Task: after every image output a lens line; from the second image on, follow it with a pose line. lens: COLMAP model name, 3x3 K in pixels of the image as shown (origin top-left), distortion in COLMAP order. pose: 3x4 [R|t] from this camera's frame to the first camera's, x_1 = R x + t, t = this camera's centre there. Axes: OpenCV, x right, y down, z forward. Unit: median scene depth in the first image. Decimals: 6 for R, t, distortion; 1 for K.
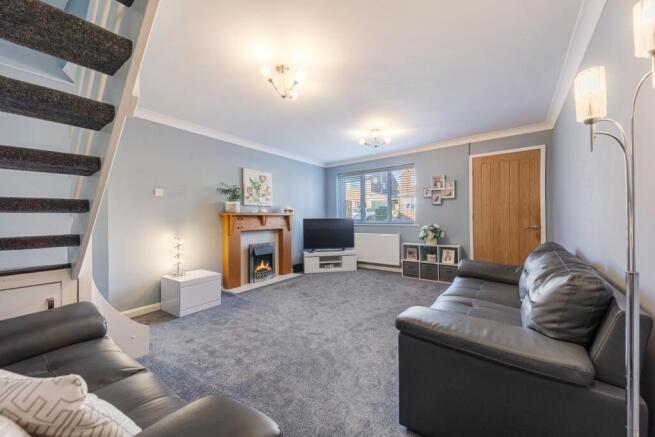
lens RADIAL K [[254.2, 0, 325.5], [0, 254.2, 219.0], [0, 0, 1]] dist [0.067620, -0.027882]
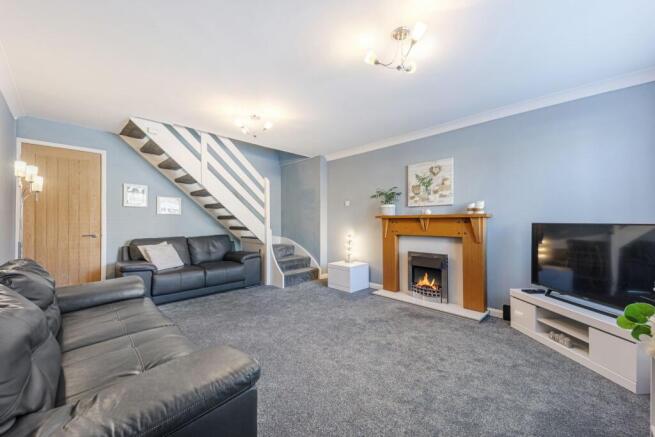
lens RADIAL K [[254.2, 0, 325.5], [0, 254.2, 219.0], [0, 0, 1]] dist [0.067620, -0.027882]
pose [[-0.159676, -0.003094, -0.987165, 0.599199], [-0.002874, 0.999992, -0.002670, -0.007031], [0.987165, 0.002410, -0.159684, 0.825372]]
